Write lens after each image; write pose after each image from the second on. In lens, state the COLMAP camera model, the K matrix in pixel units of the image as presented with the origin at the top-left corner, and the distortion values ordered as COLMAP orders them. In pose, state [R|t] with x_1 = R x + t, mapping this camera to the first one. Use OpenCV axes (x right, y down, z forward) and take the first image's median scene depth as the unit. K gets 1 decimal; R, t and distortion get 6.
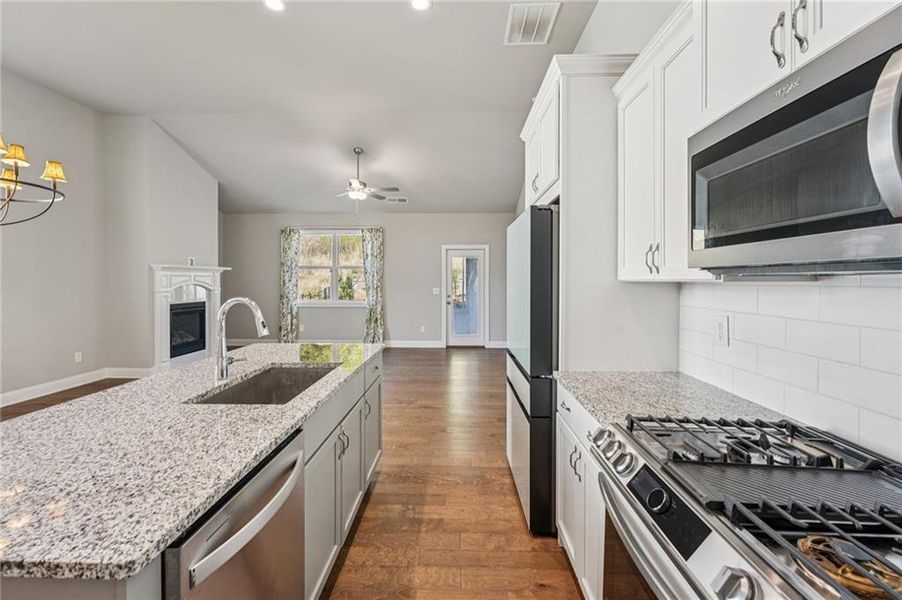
lens RADIAL K [[392.8, 0, 448.0], [0, 392.8, 285.5], [0, 0, 1]] dist [-0.001540, -0.001249]
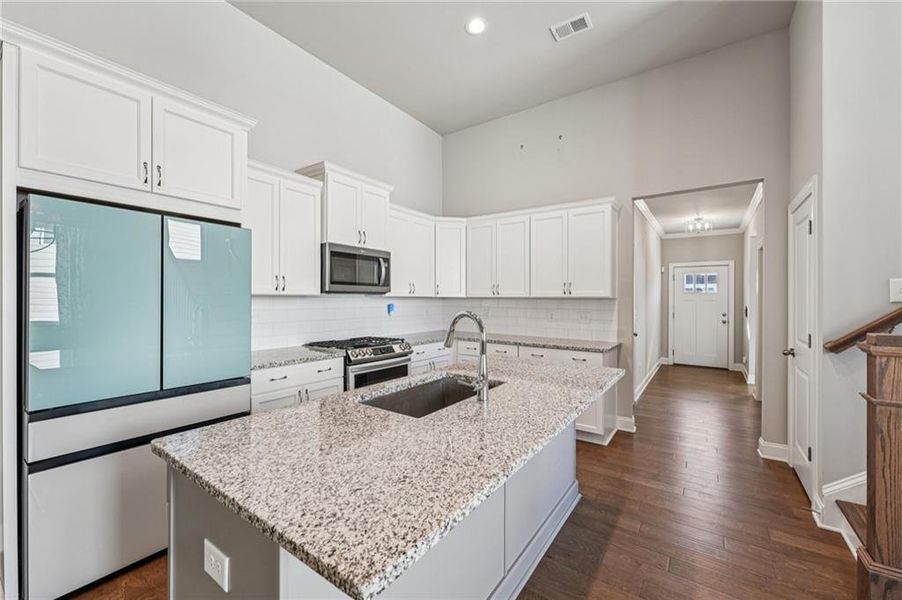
lens RADIAL K [[364.4, 0, 448.4], [0, 364.4, 298.0], [0, 0, 1]] dist [0.000602, 0.000041]
pose [[-0.833601, -0.006360, 0.552330, -0.316407], [-0.001500, 0.999956, 0.009251, -0.003658], [-0.552365, 0.006883, -0.833574, 0.570149]]
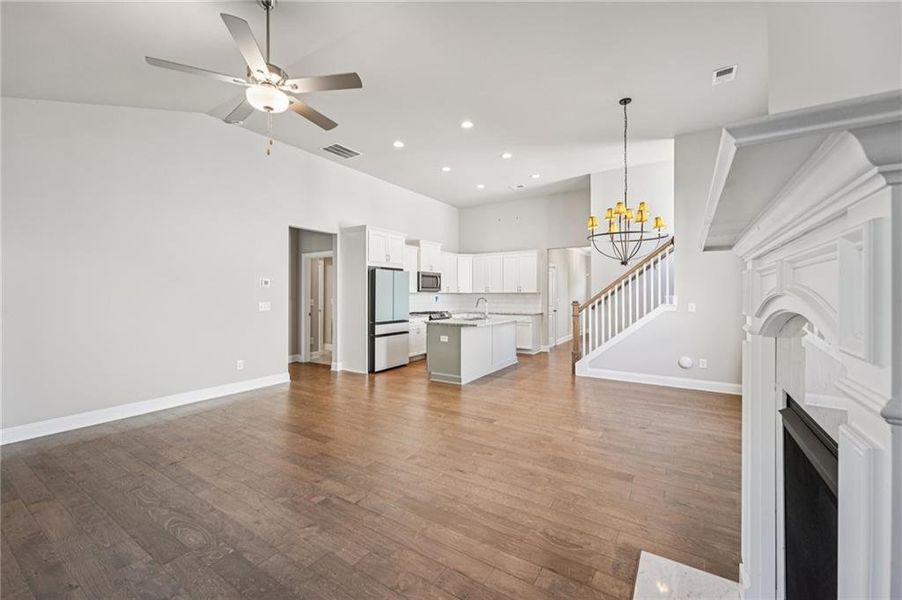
lens RADIAL K [[365.4, 0, 449.5], [0, 365.4, 287.4], [0, 0, 1]] dist [-0.000726, -0.000101]
pose [[-0.855776, 0.005677, 0.517315, -0.656295], [0.003589, 0.999981, -0.005035, -0.014745], [-0.517334, -0.002452, -0.855780, 1.318148]]
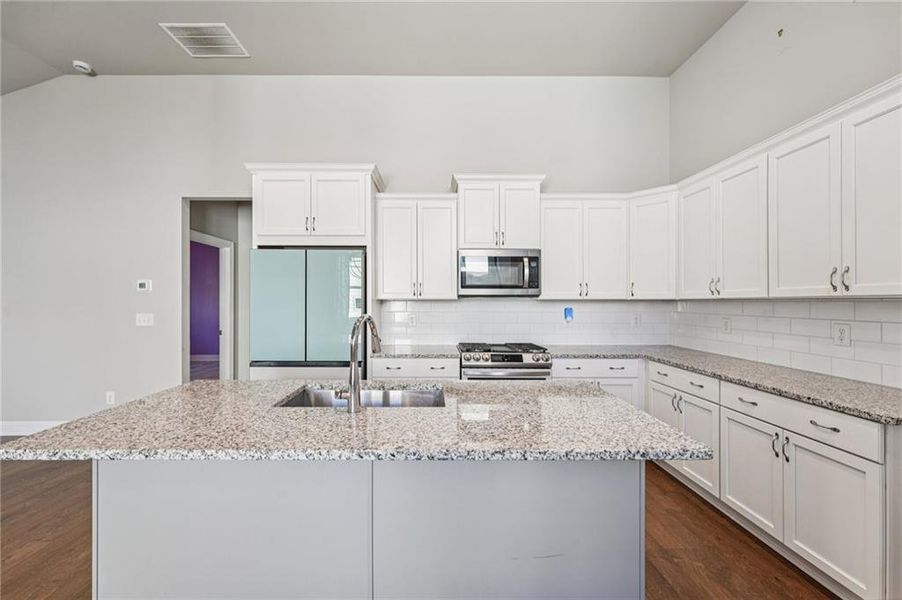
lens RADIAL K [[368.1, 0, 436.0], [0, 368.1, 302.6], [0, 0, 1]] dist [0.000616, -0.000013]
pose [[-0.035712, -0.004528, 0.999352, -0.444210], [0.012208, 0.999913, 0.004967, -0.000127], [-0.999288, 0.012377, -0.035654, 0.272724]]
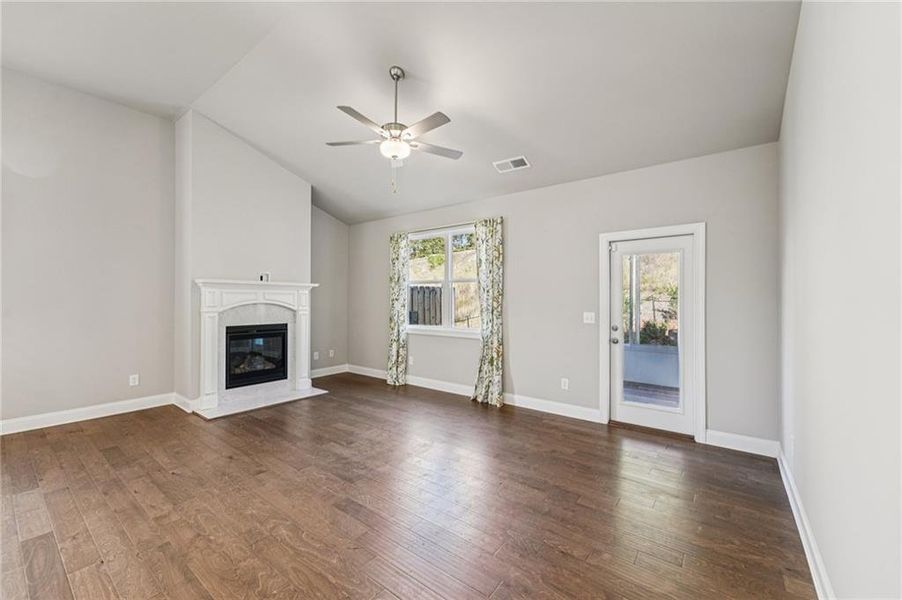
lens RADIAL K [[357.3, 0, 451.0], [0, 357.3, 300.0], [0, 0, 1]] dist [0.000801, 0.000105]
pose [[0.805090, -0.000848, -0.593153, 0.155901], [-0.009190, 0.999861, -0.013904, -0.003498], [0.593082, 0.016645, 0.804970, 0.660507]]
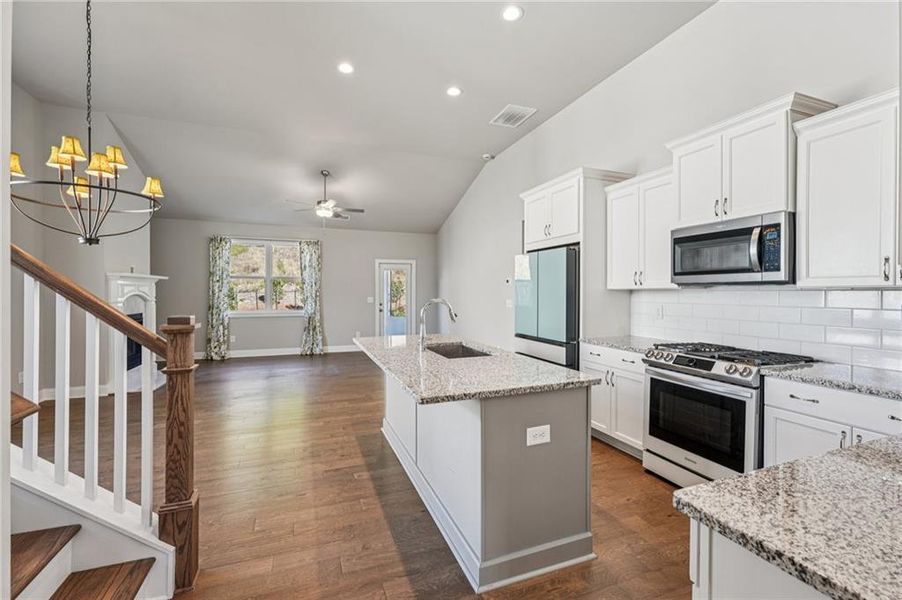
lens RADIAL K [[387.3, 0, 451.5], [0, 387.3, 294.2], [0, 0, 1]] dist [0.000459, -0.000237]
pose [[0.920821, -0.003232, 0.389972, -0.343263], [0.005785, 0.999969, -0.005373, 0.006620], [-0.389942, 0.007204, 0.920811, -0.148546]]
